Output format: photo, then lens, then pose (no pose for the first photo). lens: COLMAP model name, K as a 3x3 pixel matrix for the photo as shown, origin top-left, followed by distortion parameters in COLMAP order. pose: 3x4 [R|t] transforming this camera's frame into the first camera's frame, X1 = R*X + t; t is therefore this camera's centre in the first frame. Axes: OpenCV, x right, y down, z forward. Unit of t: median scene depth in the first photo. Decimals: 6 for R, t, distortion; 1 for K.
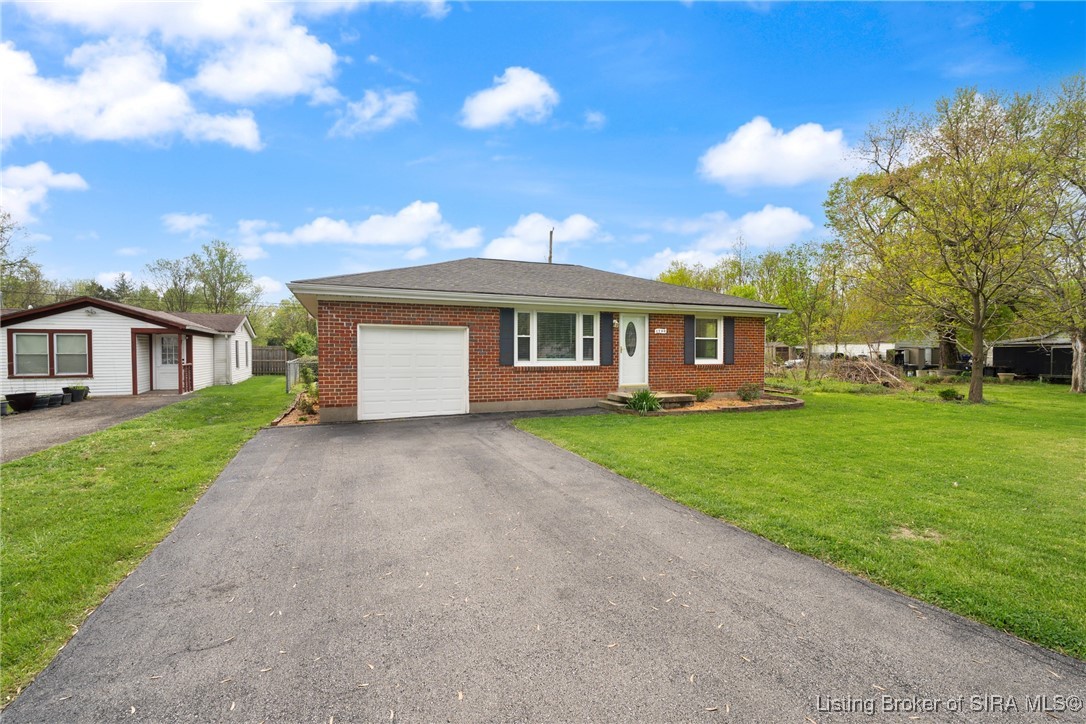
lens RADIAL K [[482.9, 0, 543.8], [0, 482.9, 366.3], [0, 0, 1]] dist [-0.000255, 0.000255]
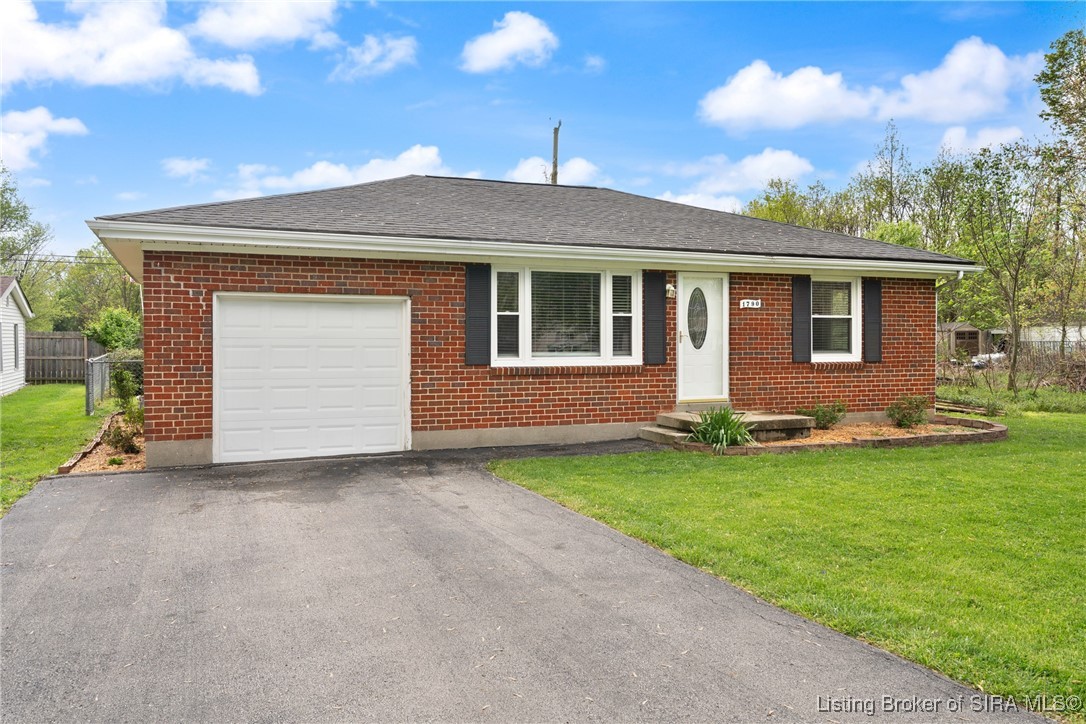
lens RADIAL K [[860.1, 0, 542.9], [0, 860.1, 350.5], [0, 0, 1]] dist [0.003918, -0.005425]
pose [[0.999996, -0.002594, -0.000656, -0.001397], [0.002580, 0.999810, -0.019338, 0.118505], [0.000706, 0.019336, 0.999813, -0.772553]]
